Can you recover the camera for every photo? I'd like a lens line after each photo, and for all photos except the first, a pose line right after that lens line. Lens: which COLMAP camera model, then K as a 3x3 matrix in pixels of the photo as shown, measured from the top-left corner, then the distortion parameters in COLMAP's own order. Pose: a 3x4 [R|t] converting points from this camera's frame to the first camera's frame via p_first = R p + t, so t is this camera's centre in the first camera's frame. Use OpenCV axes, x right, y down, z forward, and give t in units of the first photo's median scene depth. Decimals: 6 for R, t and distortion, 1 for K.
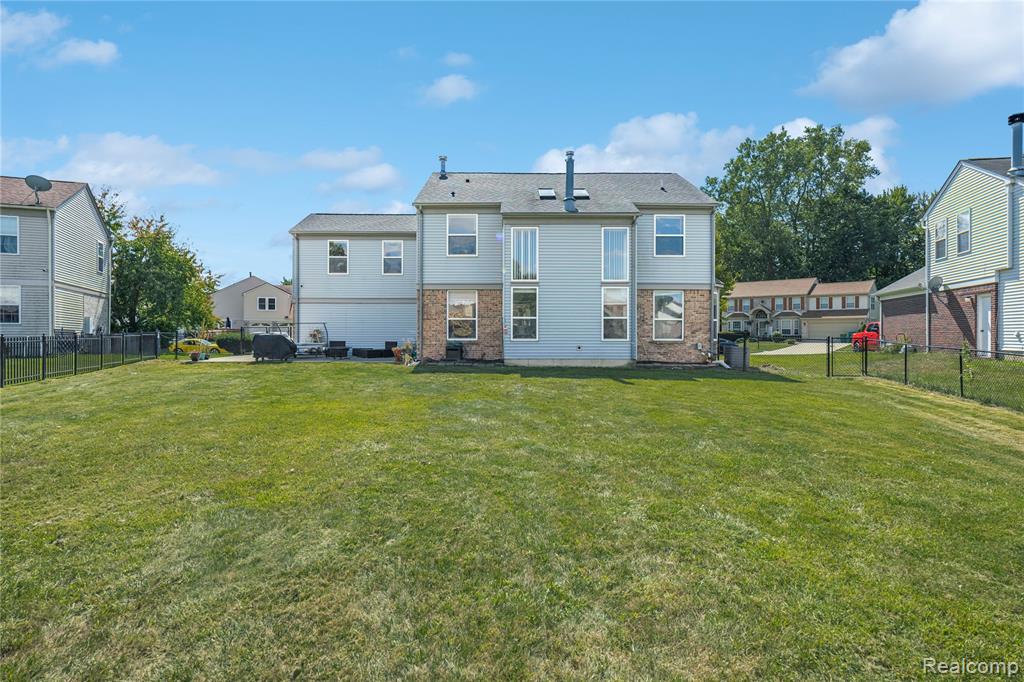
lens RADIAL K [[568.9, 0, 512.0], [0, 568.9, 341.0], [0, 0, 1]] dist [0.000529, -0.000299]
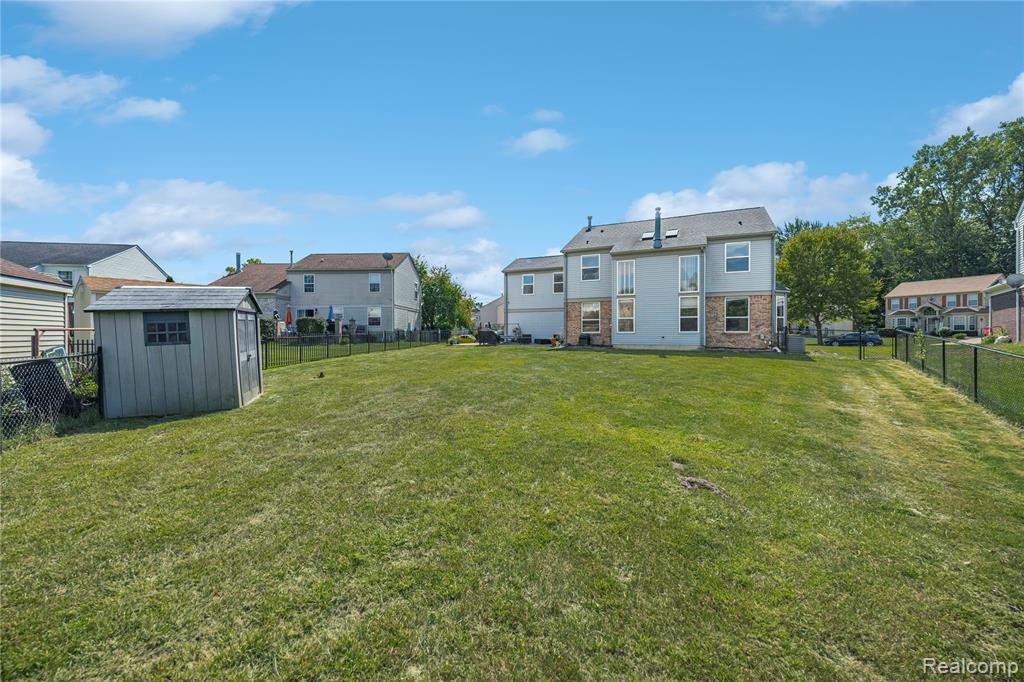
lens RADIAL K [[435.9, 0, 512.0], [0, 435.9, 341.0], [0, 0, 1]] dist [-0.000259, -0.000094]
pose [[0.899701, 0.003043, -0.436497, 0.227616], [-0.001112, 0.999988, 0.004677, 0.014496], [0.436506, -0.003723, 0.899694, -0.189434]]
